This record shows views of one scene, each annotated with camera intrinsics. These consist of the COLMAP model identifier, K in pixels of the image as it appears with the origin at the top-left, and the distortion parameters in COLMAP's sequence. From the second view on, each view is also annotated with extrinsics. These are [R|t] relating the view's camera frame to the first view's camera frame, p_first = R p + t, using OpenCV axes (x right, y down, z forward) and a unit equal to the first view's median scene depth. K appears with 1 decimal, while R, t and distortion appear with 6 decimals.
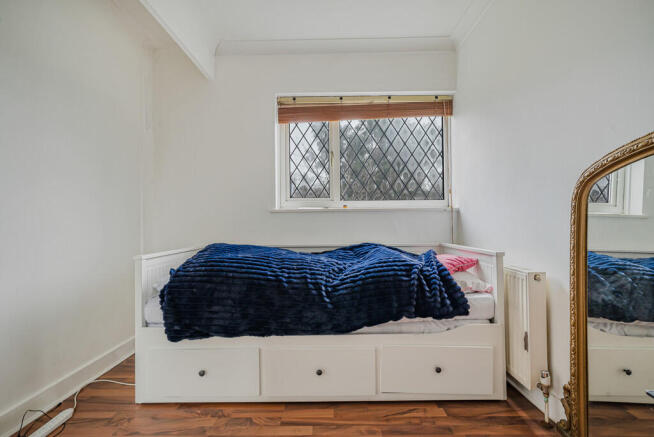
lens RADIAL K [[283.7, 0, 329.3], [0, 283.7, 219.3], [0, 0, 1]] dist [-0.000480, -0.001483]
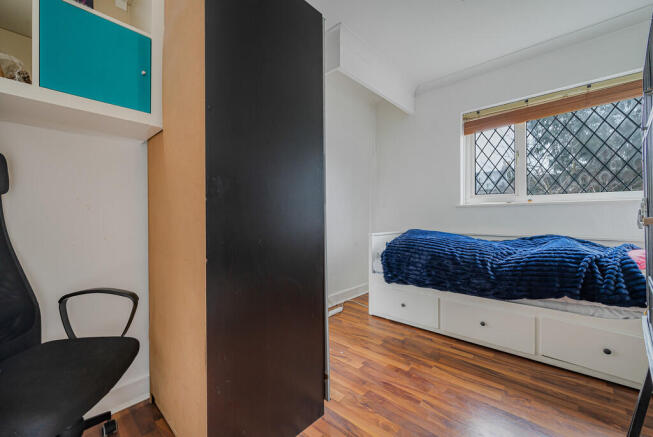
lens RADIAL K [[258.3, 0, 328.2], [0, 258.3, 216.0], [0, 0, 1]] dist [0.000796, 0.000510]
pose [[0.744694, 0.005614, -0.667382, 0.223118], [0.002732, 0.999931, 0.011459, -0.000595], [0.667400, -0.010357, 0.744627, -0.401048]]
